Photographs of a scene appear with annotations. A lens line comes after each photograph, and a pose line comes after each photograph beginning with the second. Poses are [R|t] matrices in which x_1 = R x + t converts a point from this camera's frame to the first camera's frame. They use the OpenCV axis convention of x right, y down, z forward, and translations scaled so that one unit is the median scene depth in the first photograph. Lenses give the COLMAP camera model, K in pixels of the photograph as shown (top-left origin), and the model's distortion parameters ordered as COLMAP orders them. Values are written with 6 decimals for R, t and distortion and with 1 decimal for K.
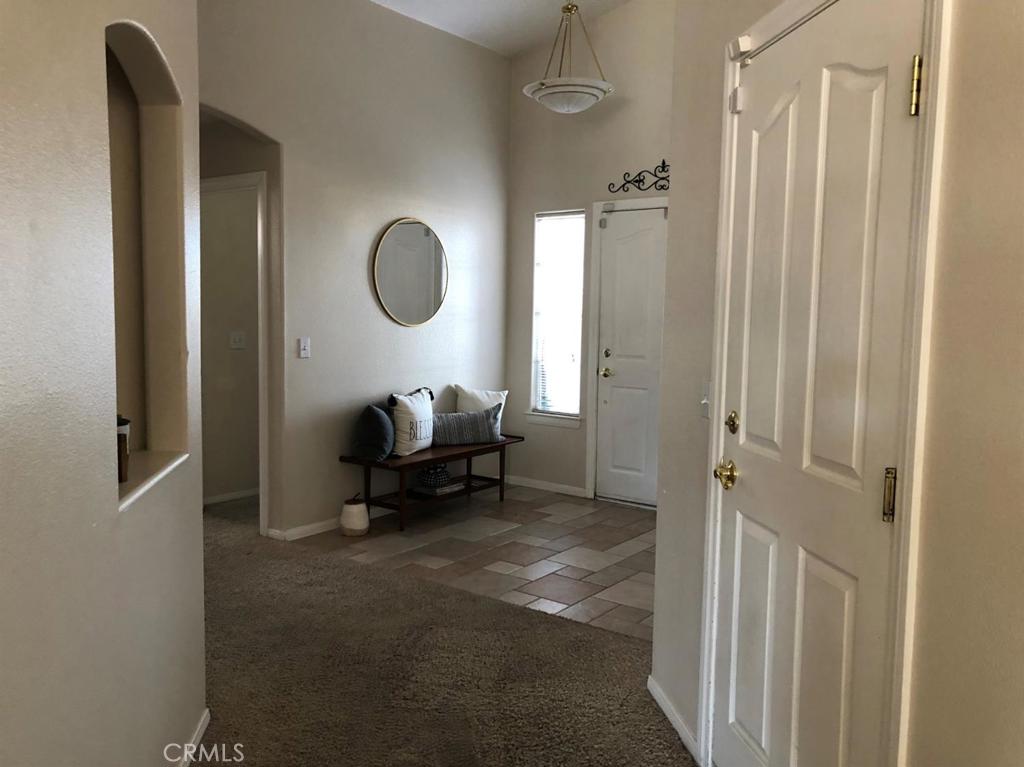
lens RADIAL K [[845.0, 0, 513.3], [0, 845.0, 386.8], [0, 0, 1]] dist [0.034157, -0.024201]
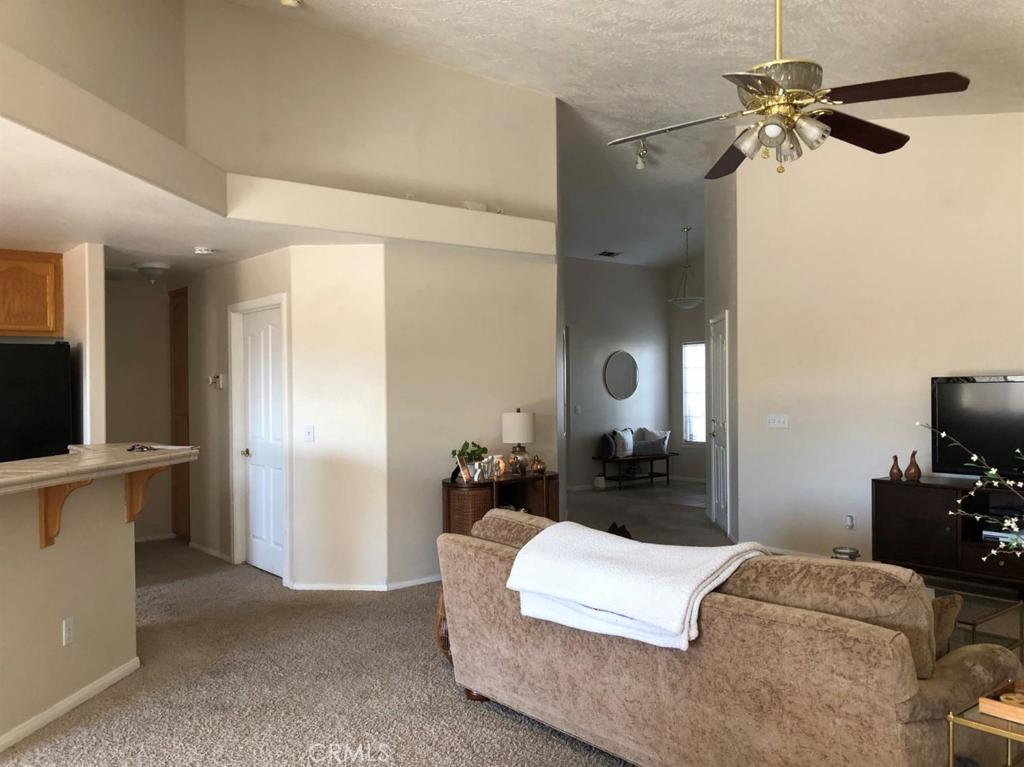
lens RADIAL K [[845.0, 0, 513.3], [0, 845.0, 386.8], [0, 0, 1]] dist [0.034157, -0.024201]
pose [[0.973041, -0.027489, -0.228987, 0.101726], [0.006872, 0.995886, -0.090353, 0.087128], [0.230529, 0.086344, 0.969227, -1.133810]]
